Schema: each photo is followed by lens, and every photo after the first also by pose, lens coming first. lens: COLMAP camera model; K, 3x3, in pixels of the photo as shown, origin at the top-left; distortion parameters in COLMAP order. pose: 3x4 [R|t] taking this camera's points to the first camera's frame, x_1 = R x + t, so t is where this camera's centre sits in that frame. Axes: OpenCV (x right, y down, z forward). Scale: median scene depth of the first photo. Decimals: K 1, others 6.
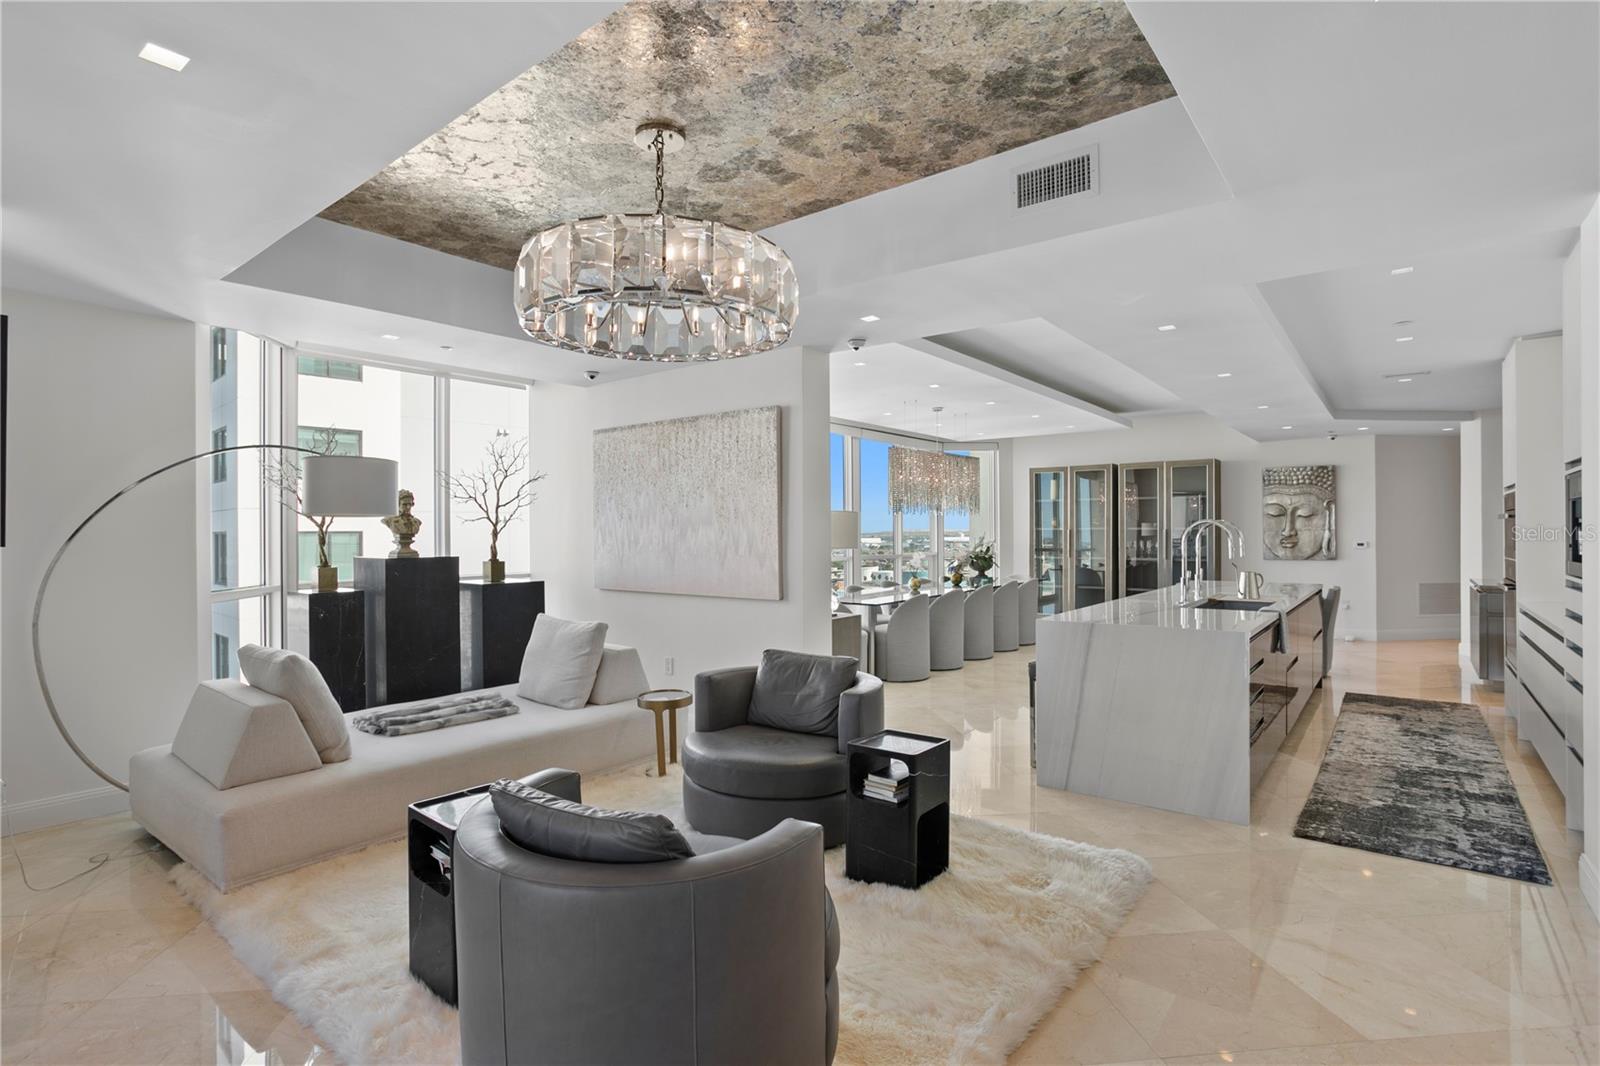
lens RADIAL K [[805.4, 0, 795.8], [0, 805.4, 535.9], [0, 0, 1]] dist [0.000423, 0.002677]
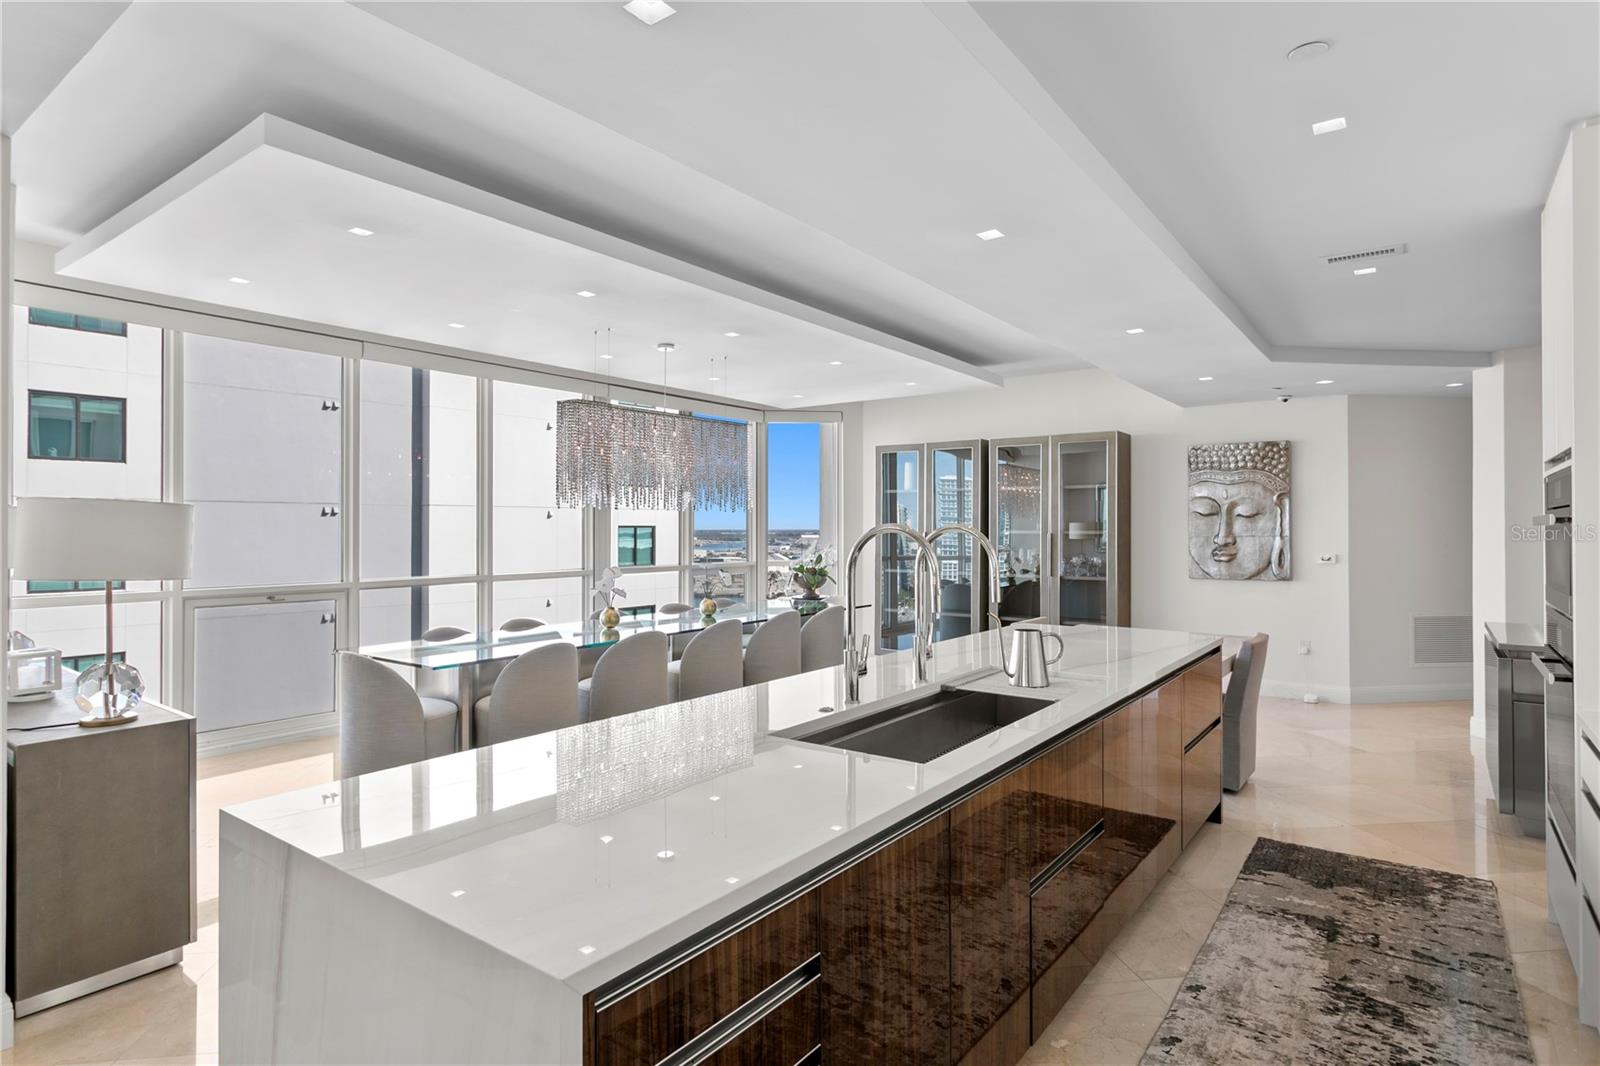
lens RADIAL K [[860.0, 0, 796.3], [0, 860.0, 523.7], [0, 0, 1]] dist [0.021040, -0.001891]
pose [[0.999841, 0.007177, 0.016341, 0.241812], [-0.007016, 0.999927, -0.009844, -0.007983], [-0.016411, 0.009728, 0.999818, 0.278767]]
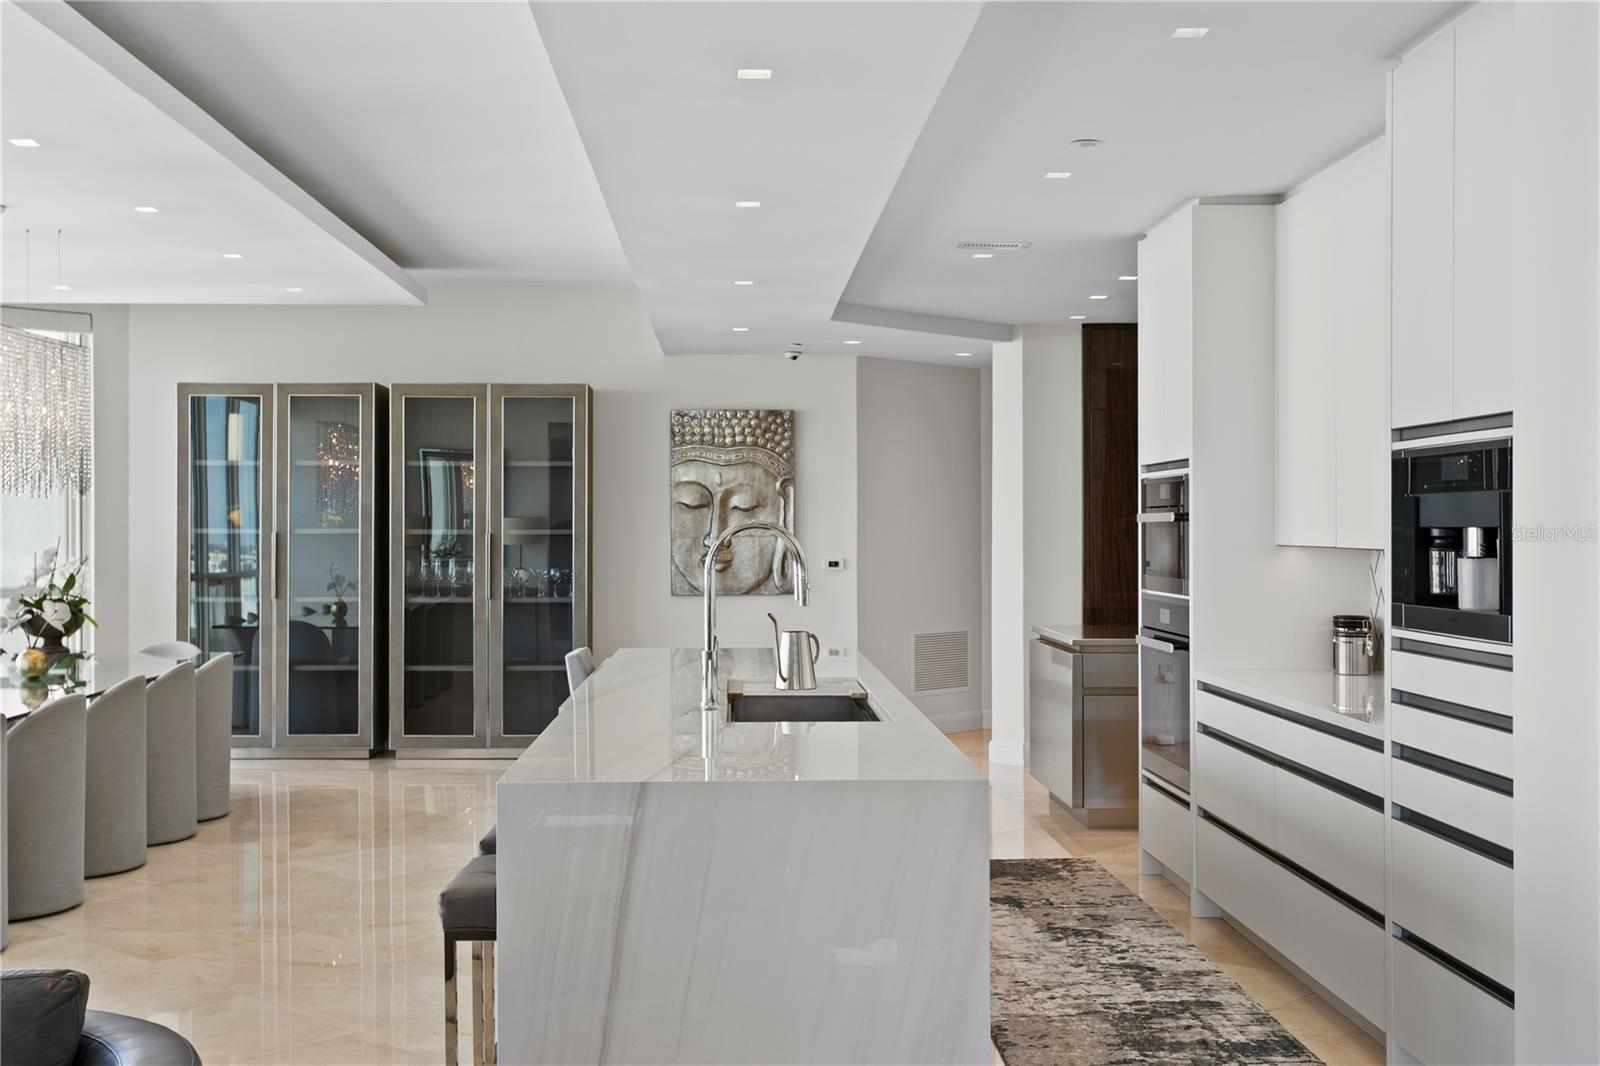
lens RADIAL K [[1796.6, 0, 793.6], [0, 1796.6, 527.3], [0, 0, 1]] dist [0.021269, 0.000000]
pose [[0.770942, 0.004476, 0.636890, -0.060406], [-0.000047, 0.999976, -0.006971, -0.004836], [-0.636905, 0.005344, 0.770923, 0.114945]]
